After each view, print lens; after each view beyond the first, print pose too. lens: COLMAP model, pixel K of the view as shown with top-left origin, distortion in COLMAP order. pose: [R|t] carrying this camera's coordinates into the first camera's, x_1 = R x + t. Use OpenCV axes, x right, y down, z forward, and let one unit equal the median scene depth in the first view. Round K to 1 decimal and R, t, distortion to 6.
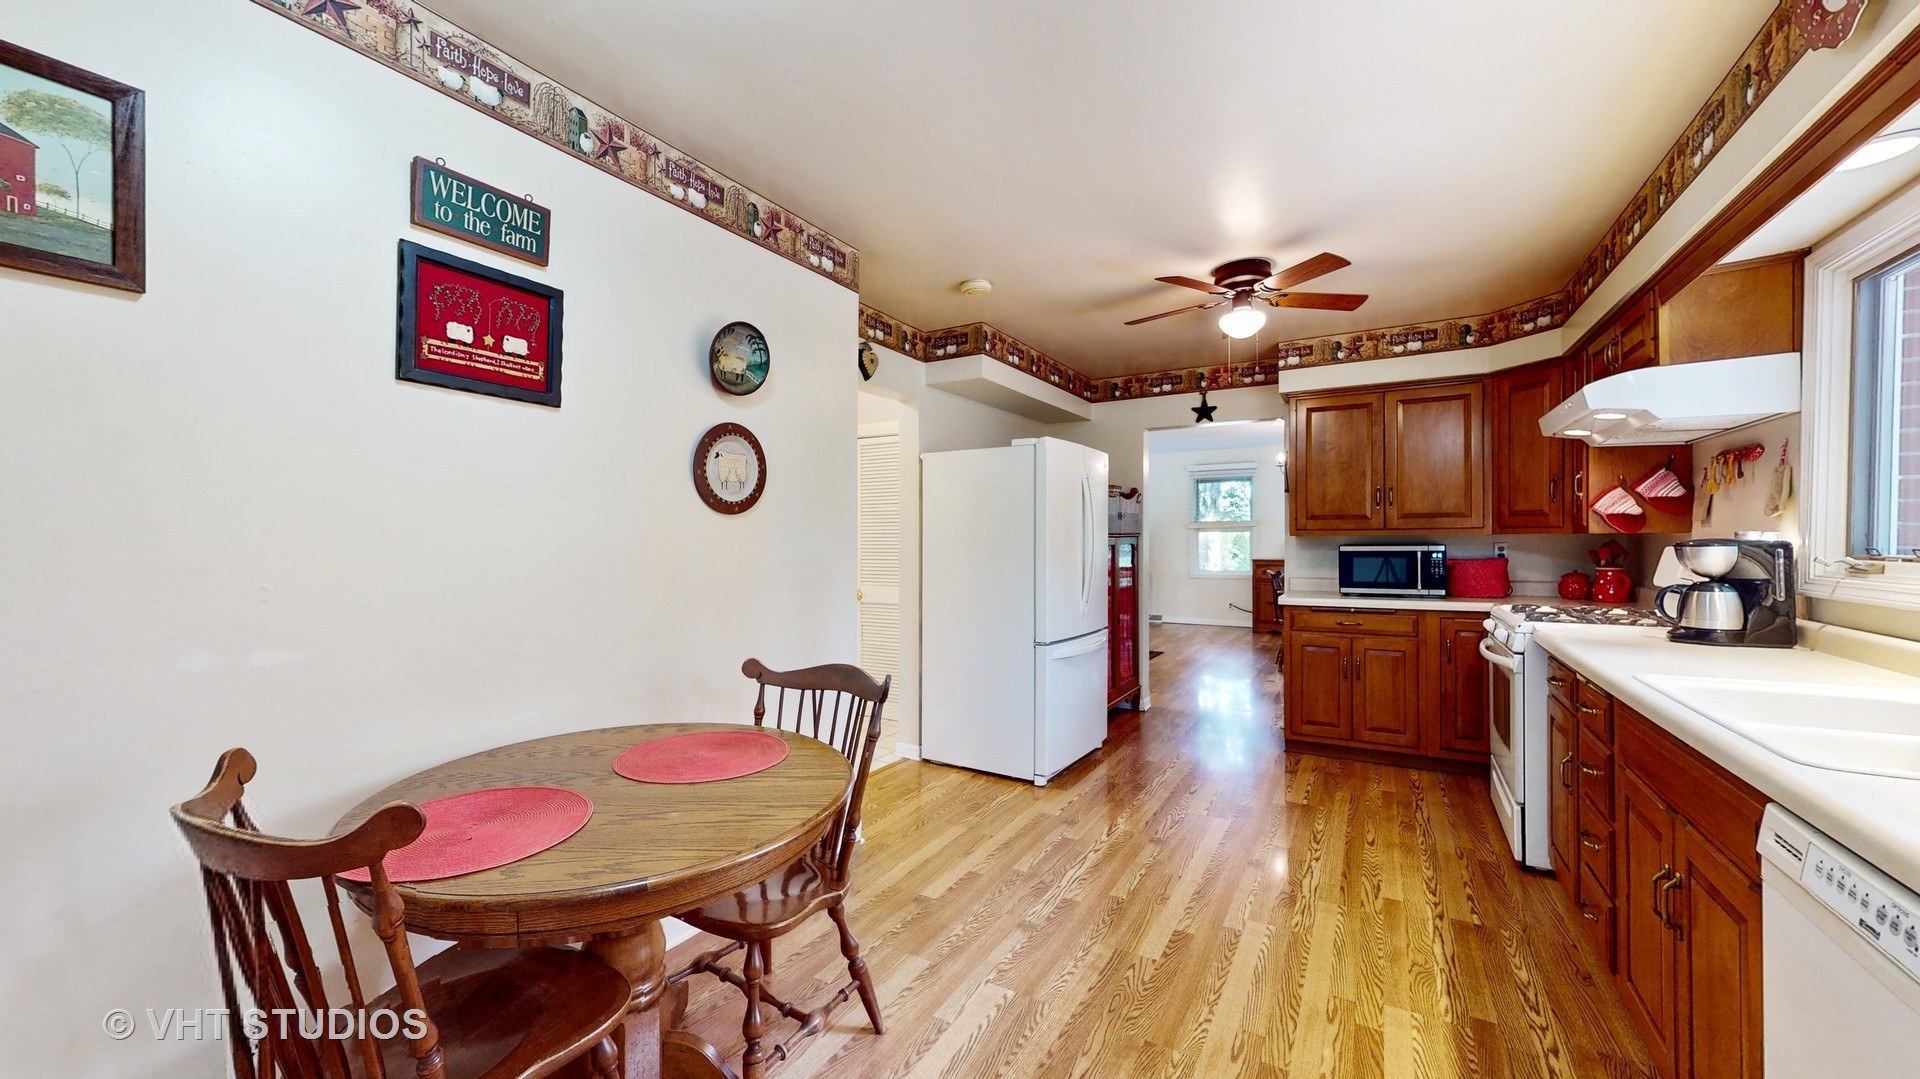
lens RADIAL K [[703.6, 0, 951.9], [0, 703.6, 520.0], [0, 0, 1]] dist [0.003160, -0.000444]
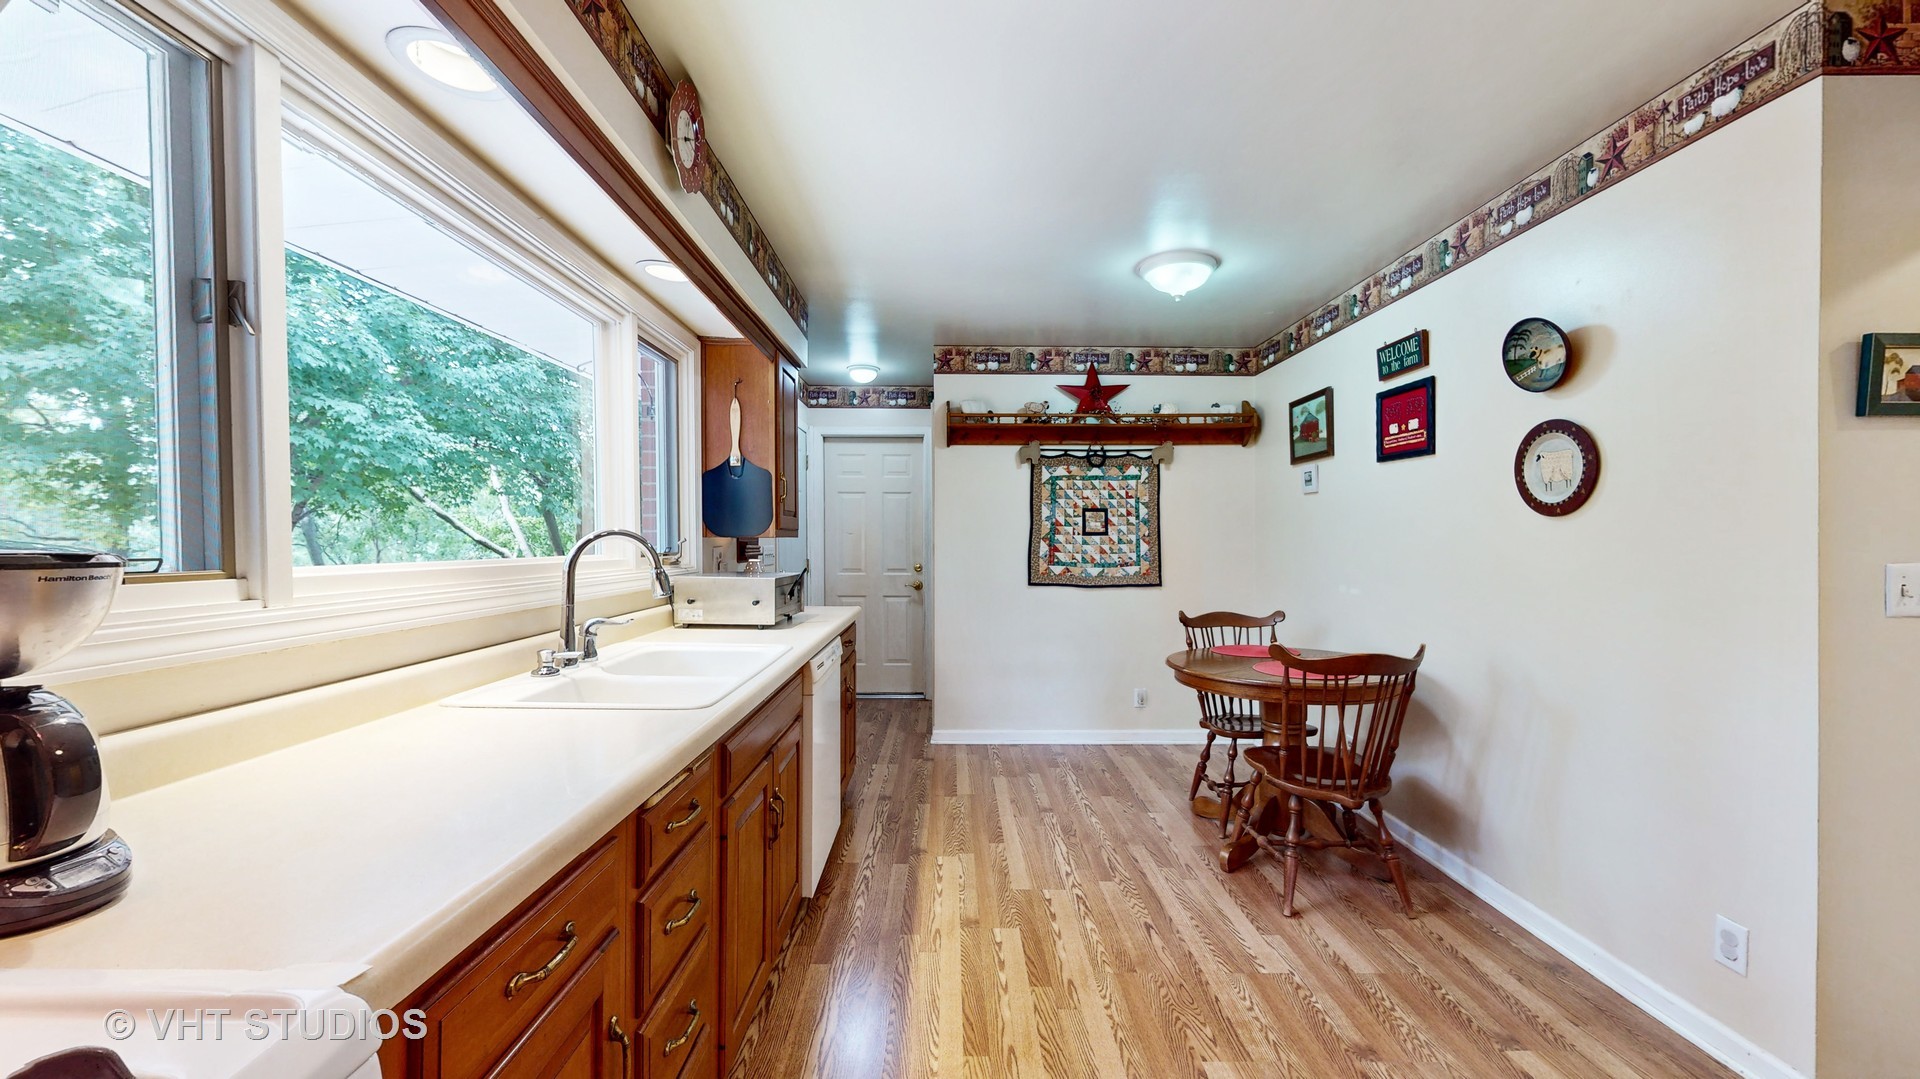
lens RADIAL K [[703.6, 0, 959.3], [0, 703.6, 542.2], [0, 0, 1]] dist [0.003160, -0.000444]
pose [[-0.847594, -0.016029, -0.530402, 0.939664], [-0.004385, 0.999721, -0.023205, 0.056040], [0.530627, -0.017342, -0.847428, 1.510927]]
